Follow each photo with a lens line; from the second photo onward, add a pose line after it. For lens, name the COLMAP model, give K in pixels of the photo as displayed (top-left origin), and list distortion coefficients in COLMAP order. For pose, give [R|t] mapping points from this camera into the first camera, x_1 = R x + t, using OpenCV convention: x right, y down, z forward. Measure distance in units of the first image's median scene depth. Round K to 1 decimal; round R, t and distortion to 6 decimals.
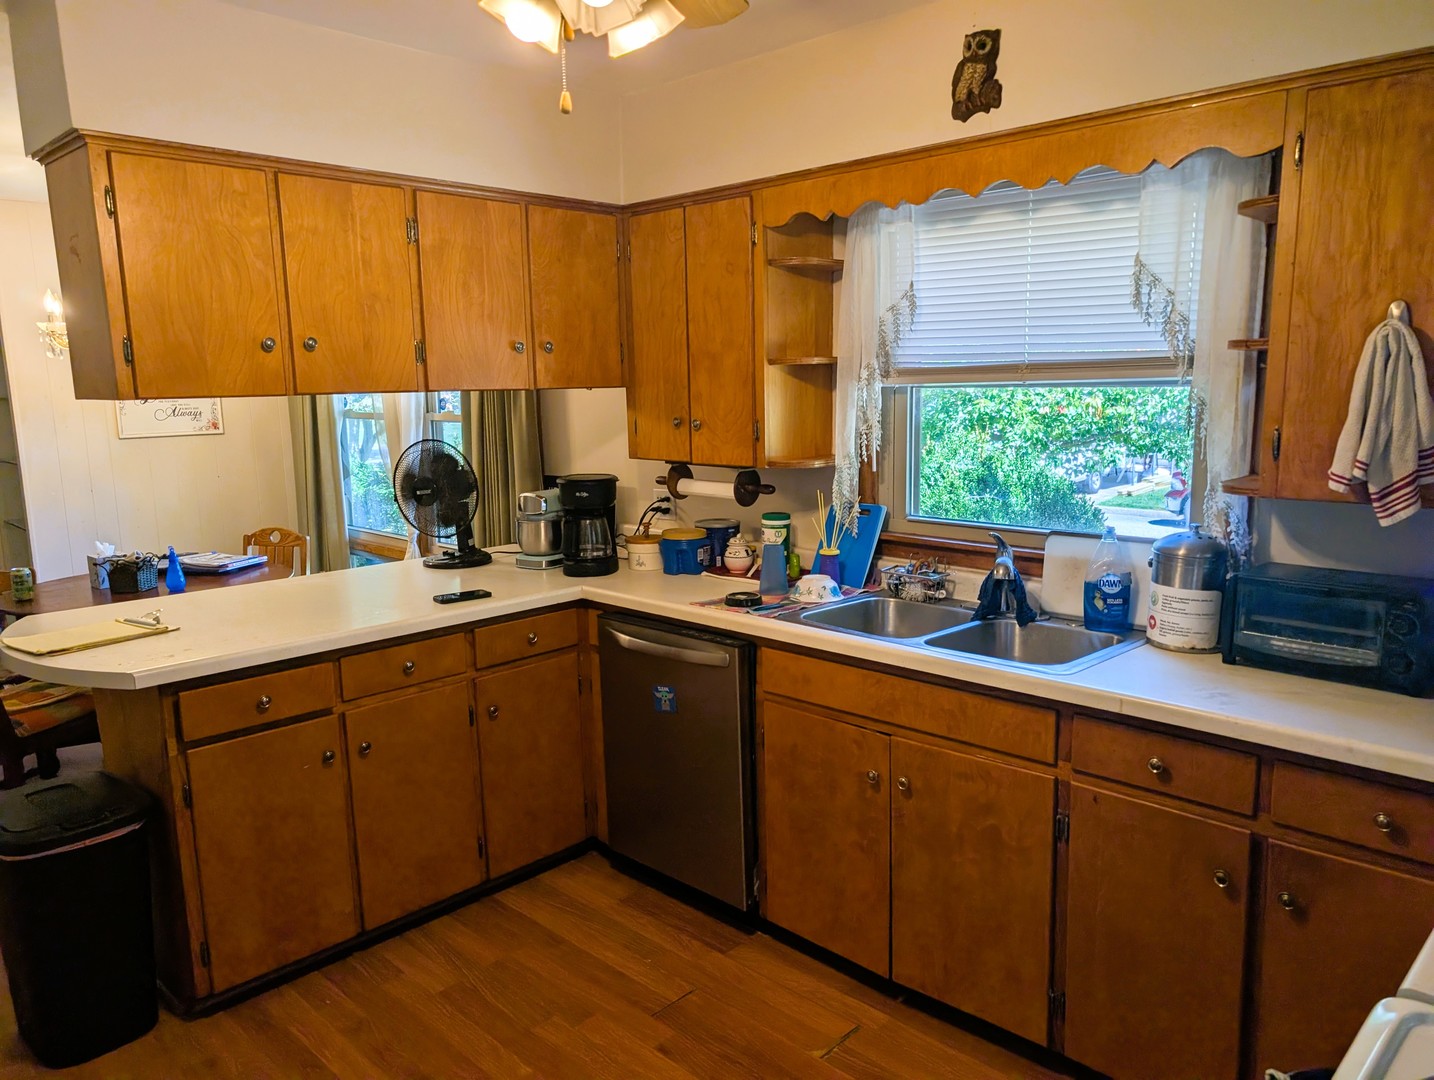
lens RADIAL K [[1034.5, 0, 720.6], [0, 1034.5, 545.7], [0, 0, 1]] dist [0.048990, -0.049015]
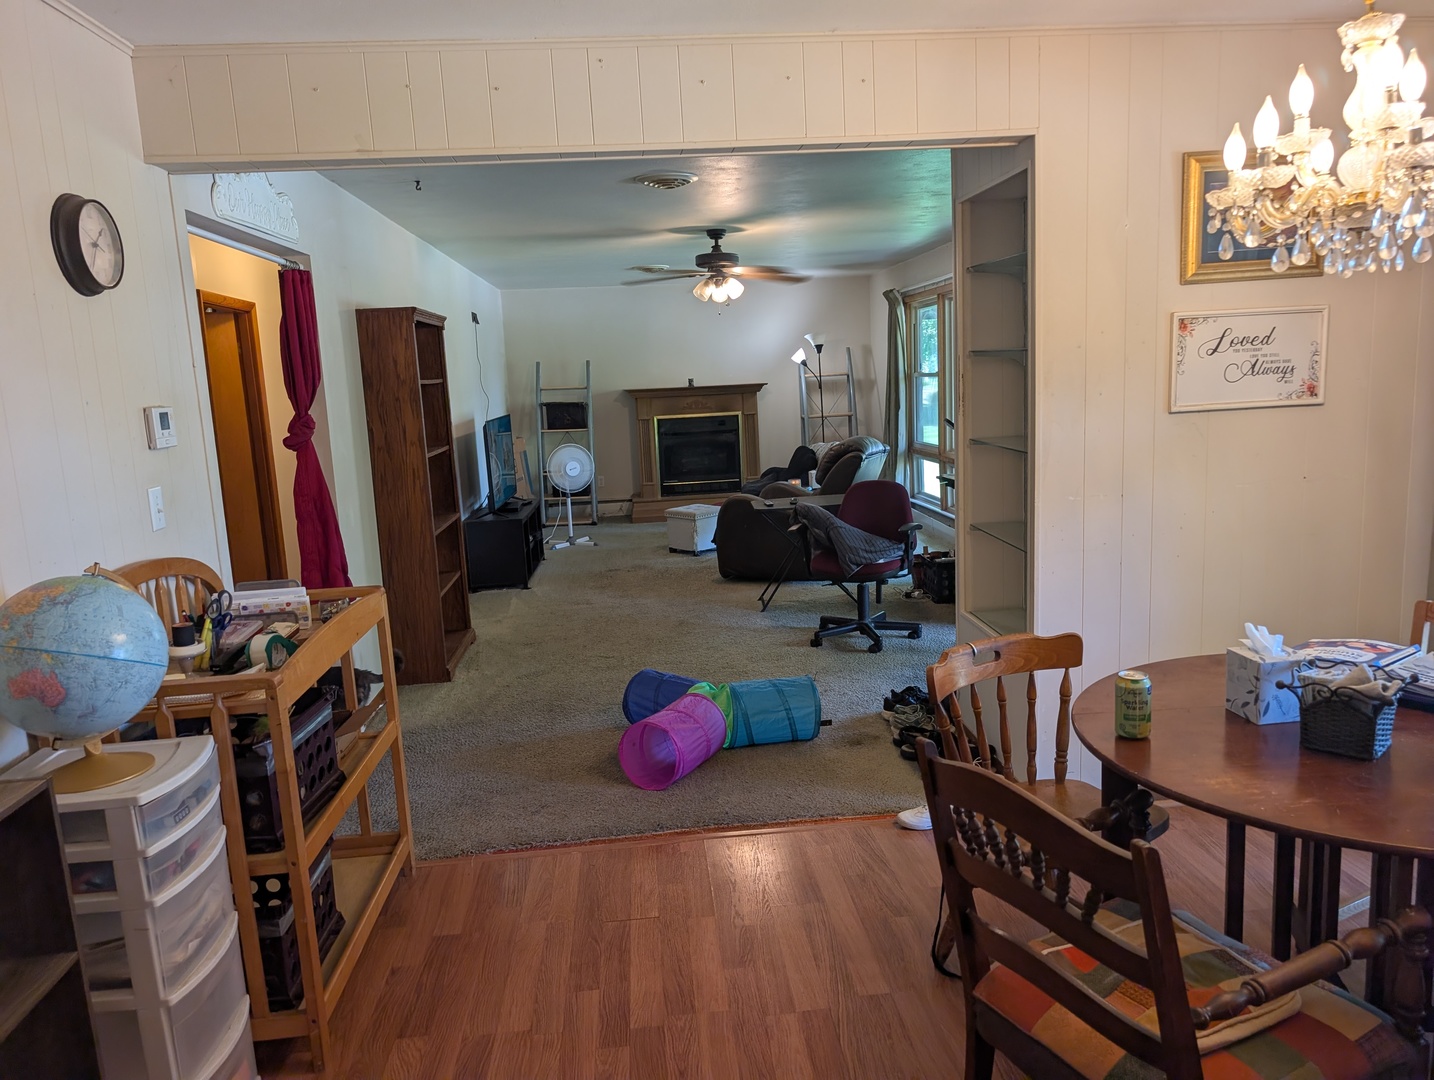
lens RADIAL K [[1034.5, 0, 720.6], [0, 1034.5, 545.7], [0, 0, 1]] dist [0.048990, -0.049015]
pose [[0.753287, 0.093316, -0.651038, -0.482115], [-0.071472, 0.995636, 0.060010, -0.055341], [0.653797, 0.001326, 0.756669, 0.471464]]
